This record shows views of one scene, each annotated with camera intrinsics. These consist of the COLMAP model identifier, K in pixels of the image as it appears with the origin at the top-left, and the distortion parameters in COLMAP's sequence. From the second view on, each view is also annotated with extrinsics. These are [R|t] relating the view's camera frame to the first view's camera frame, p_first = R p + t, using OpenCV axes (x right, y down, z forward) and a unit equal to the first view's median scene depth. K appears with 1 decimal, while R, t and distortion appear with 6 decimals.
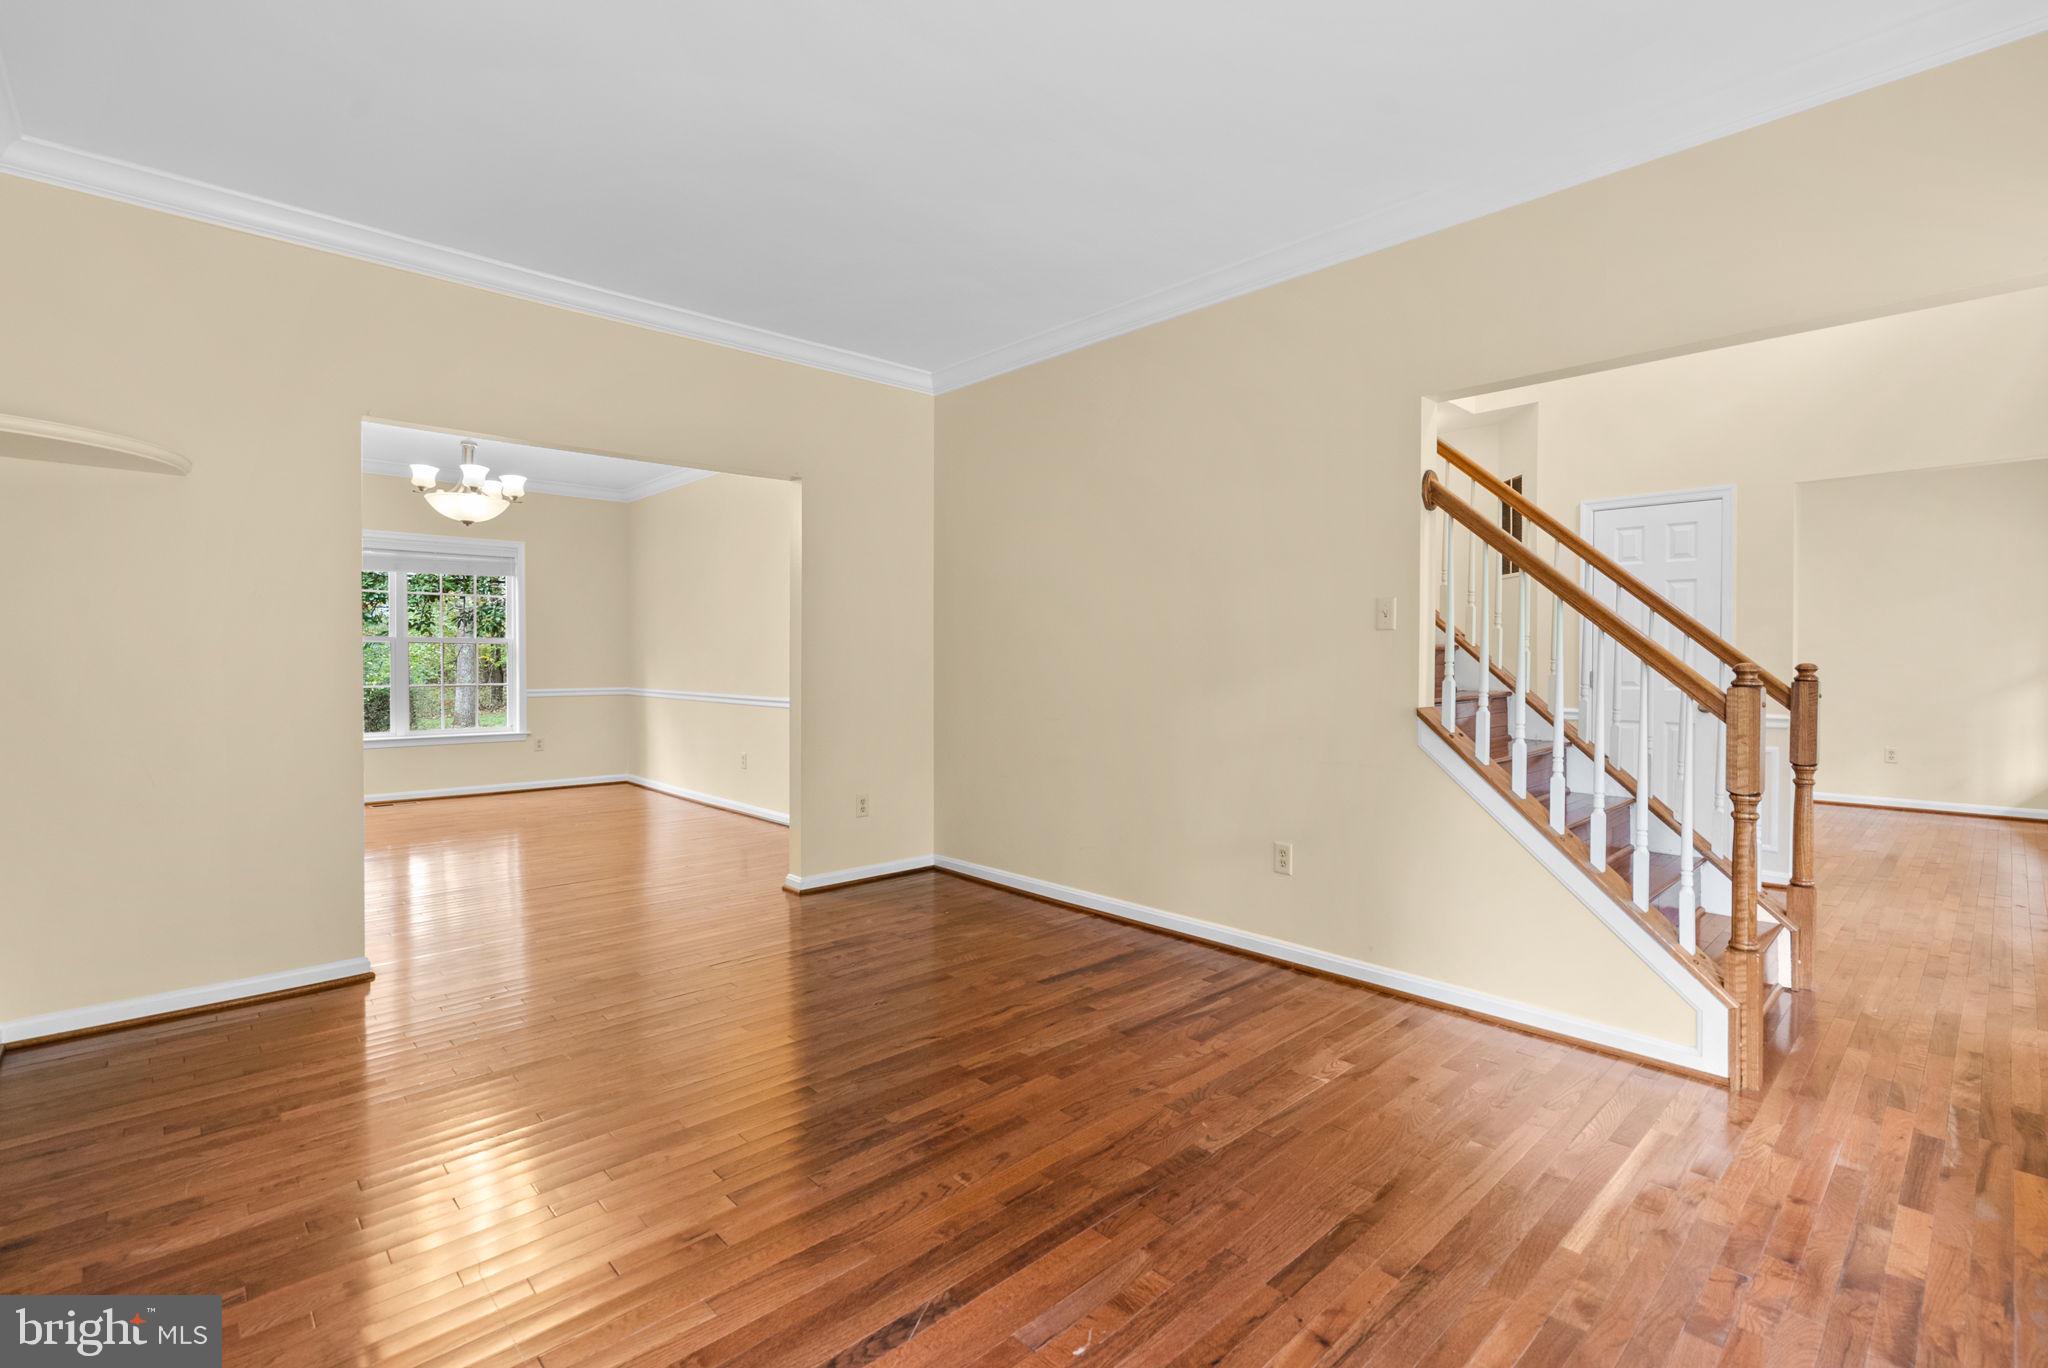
lens RADIAL K [[929.6, 0, 1021.3], [0, 929.6, 661.9], [0, 0, 1]] dist [-0.006593, 0.003281]
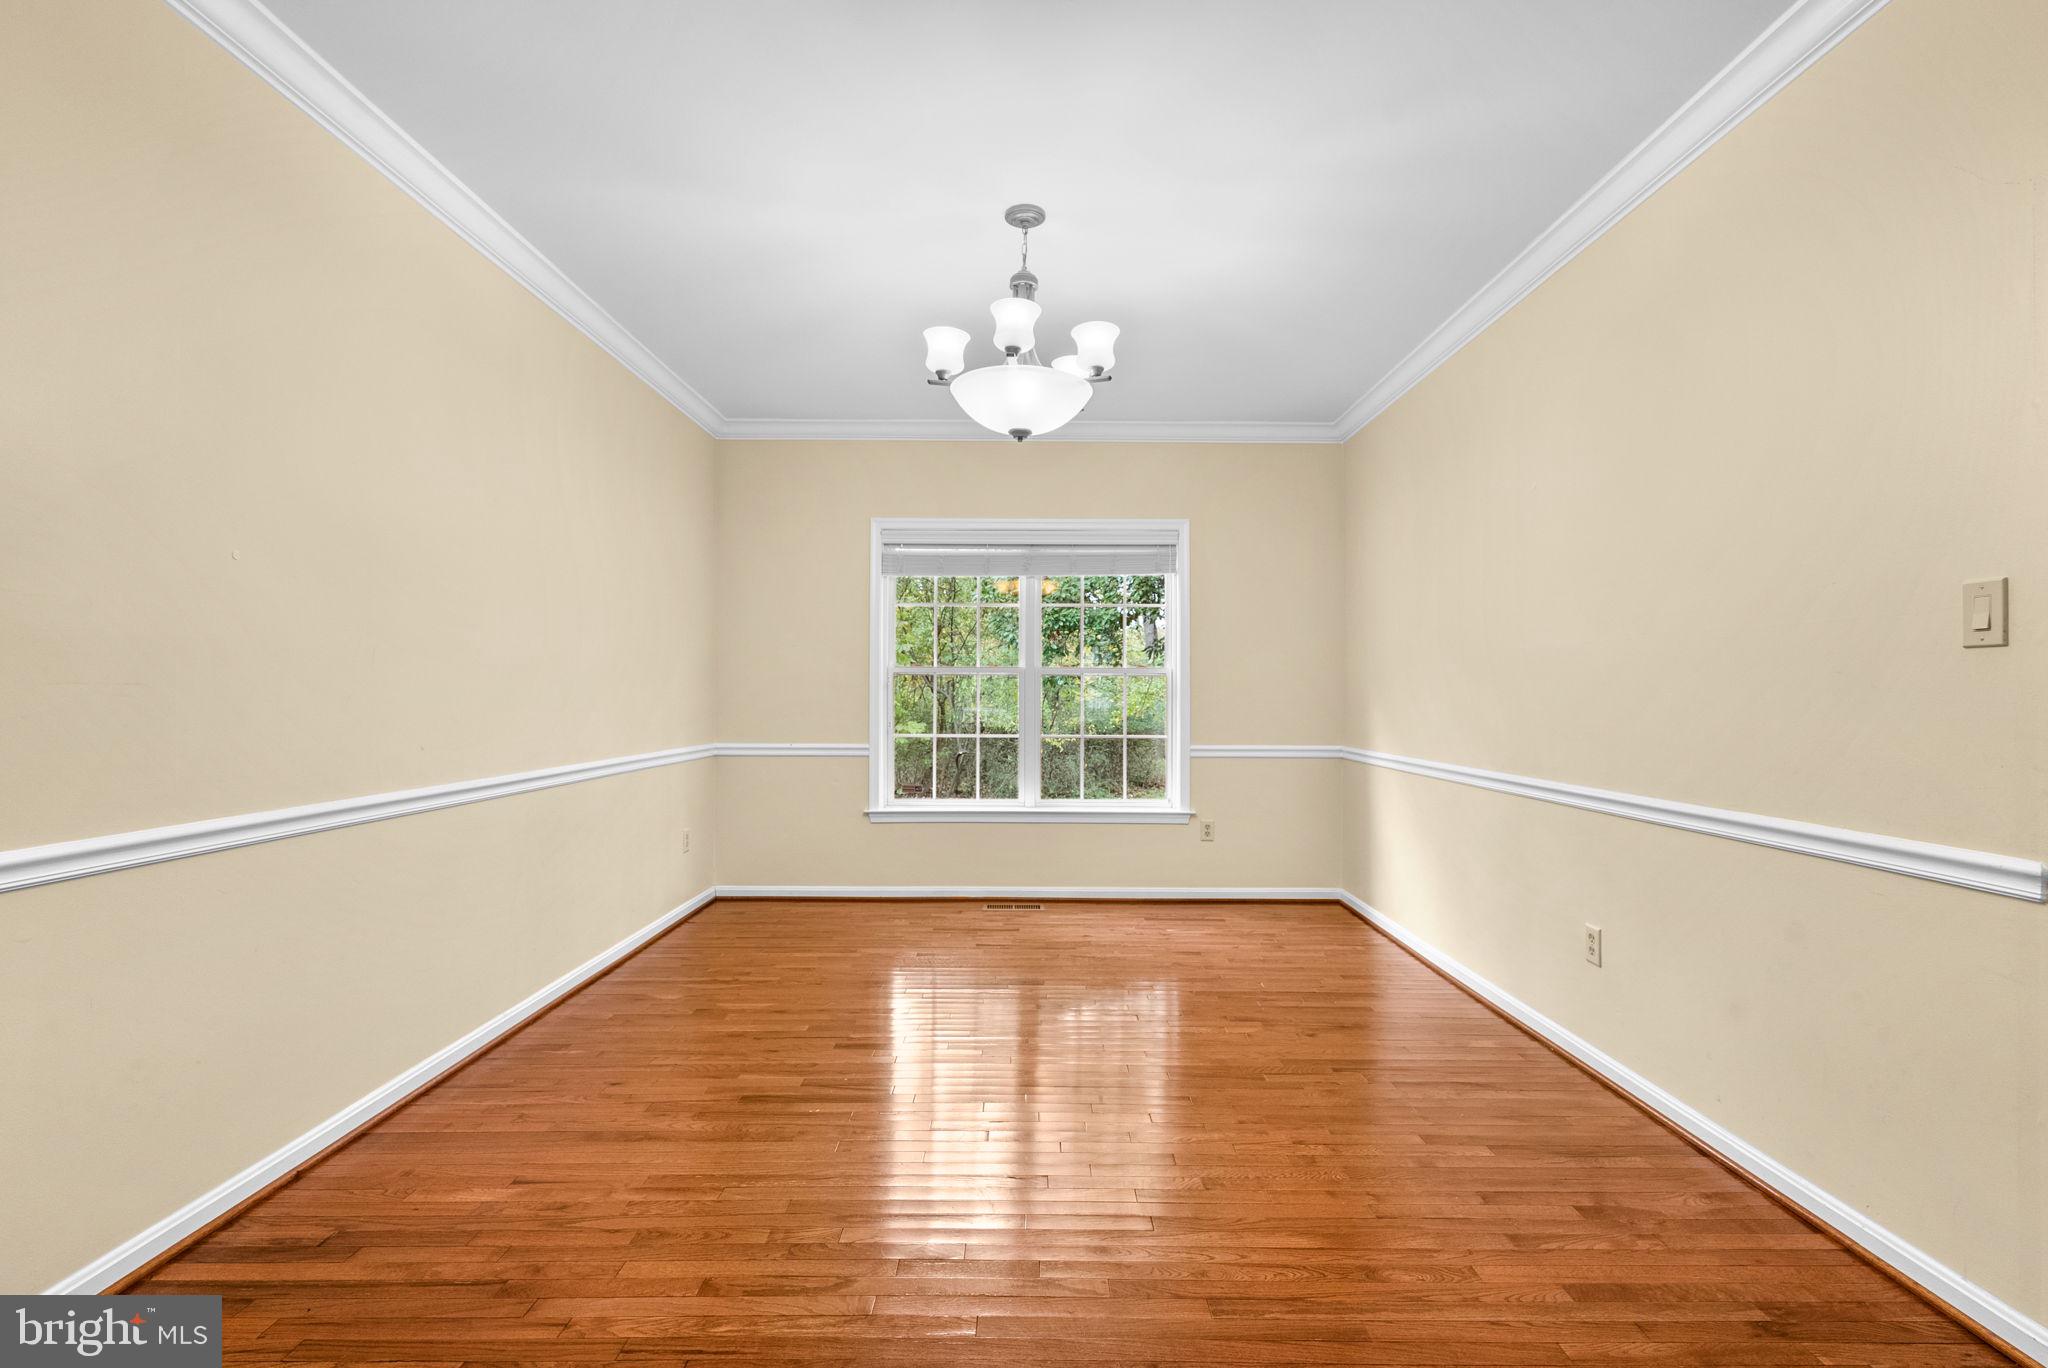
lens RADIAL K [[929.6, 0, 1031.8], [0, 929.6, 684.0], [0, 0, 1]] dist [-0.006593, 0.003281]
pose [[0.737351, -0.009028, -0.675450, -0.599321], [-0.001520, 0.999886, -0.015024, -0.010669], [0.675508, 0.012105, 0.737253, 1.525878]]
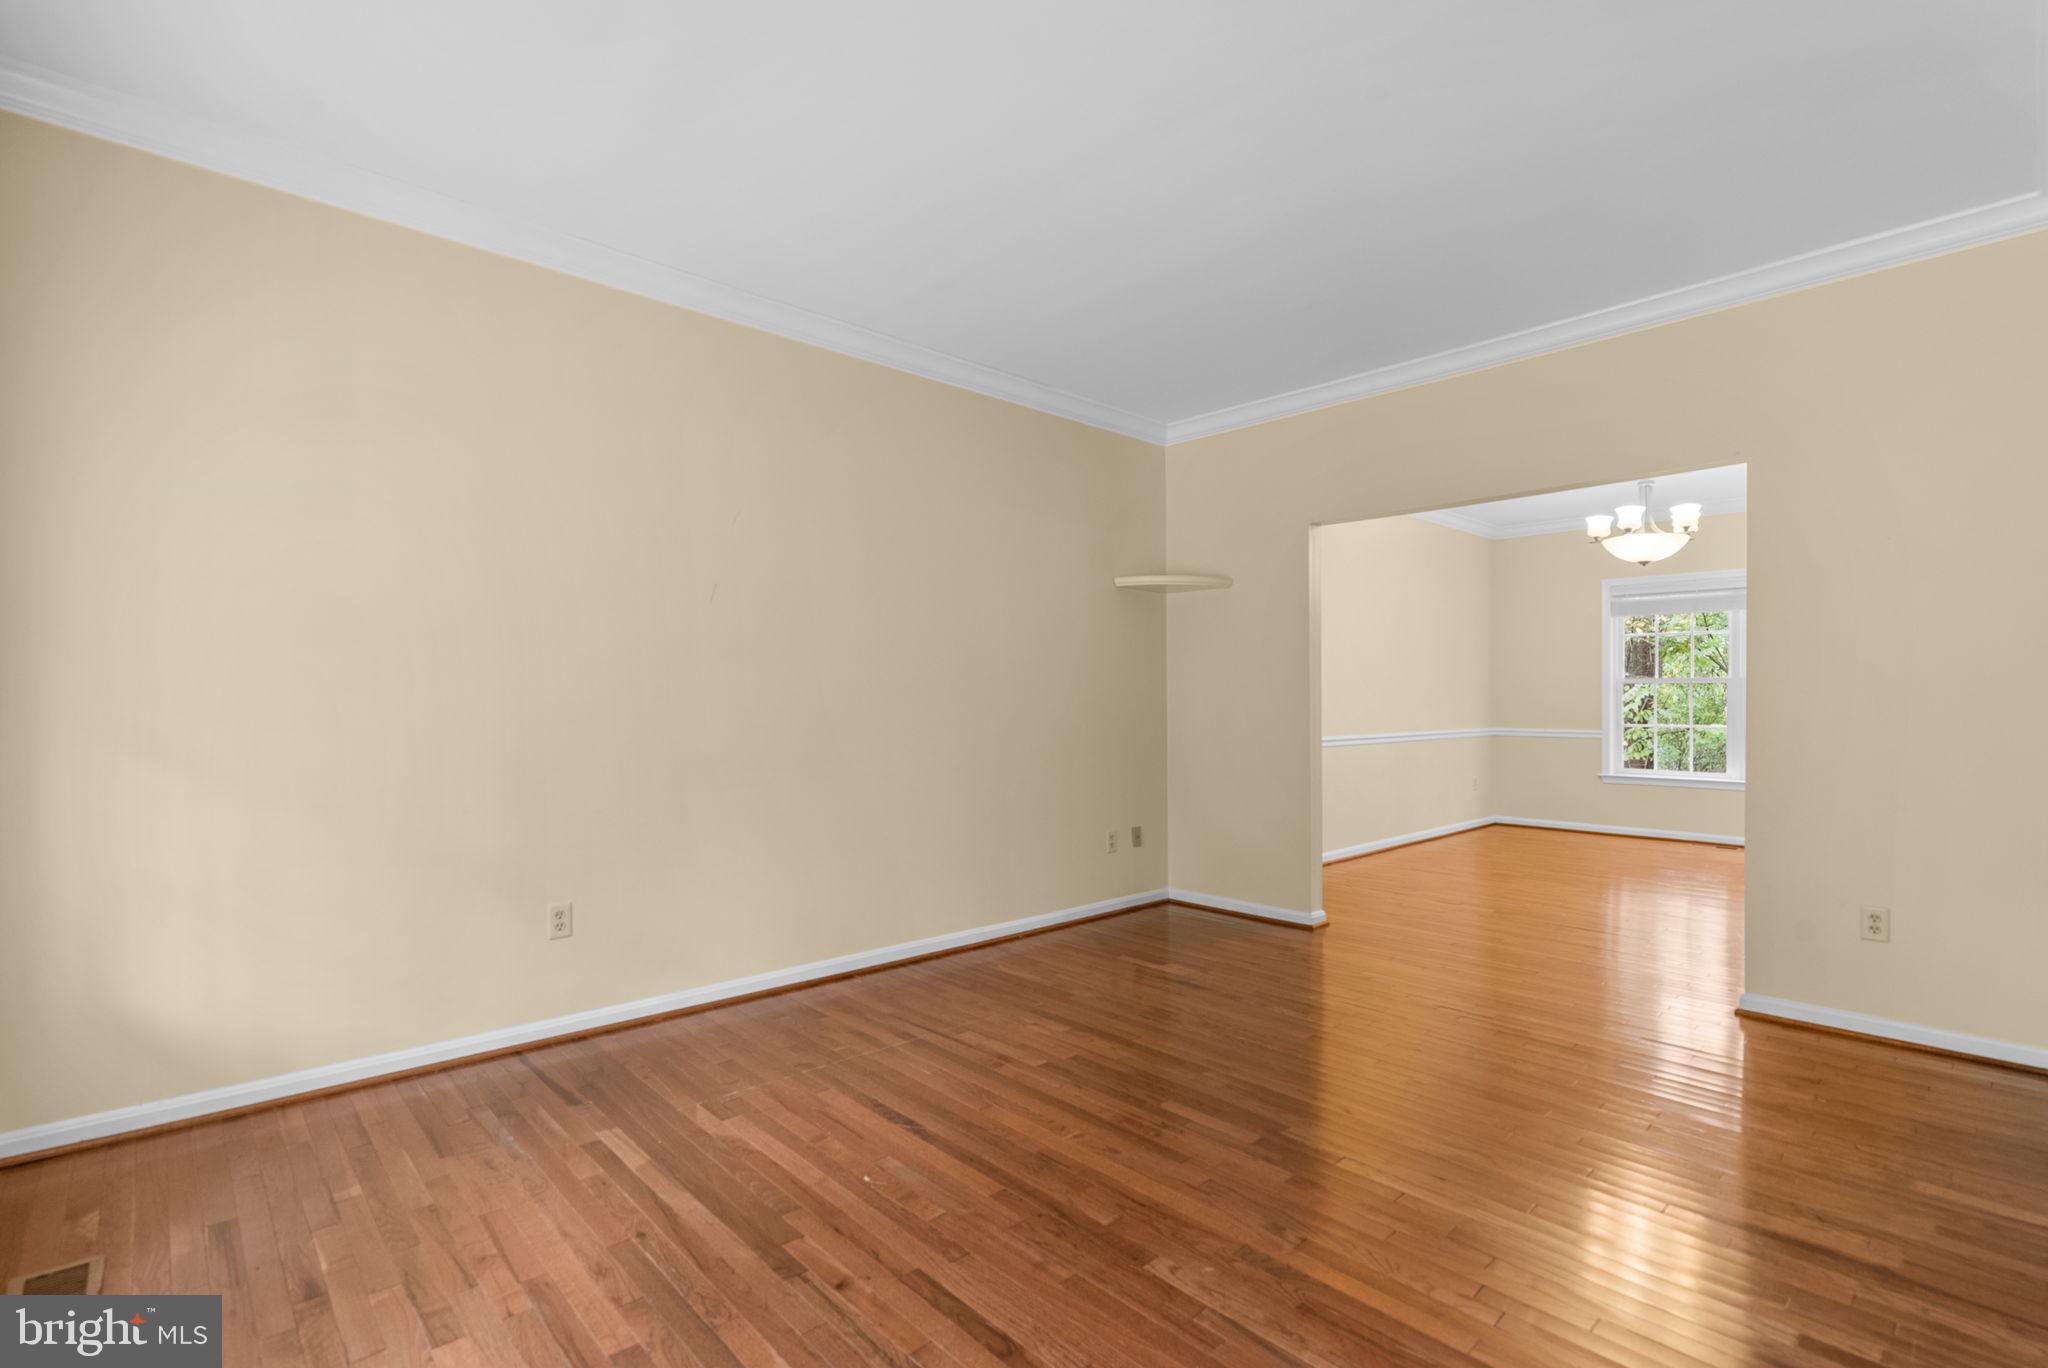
lens RADIAL K [[929.6, 0, 1018.9], [0, 929.6, 702.3], [0, 0, 1]] dist [-0.006593, 0.003281]
pose [[-0.005233, 0.002498, -0.999983, 0.984598], [-0.002913, 0.999993, 0.002513, -0.002335], [0.999982, 0.002927, -0.005226, 0.811886]]
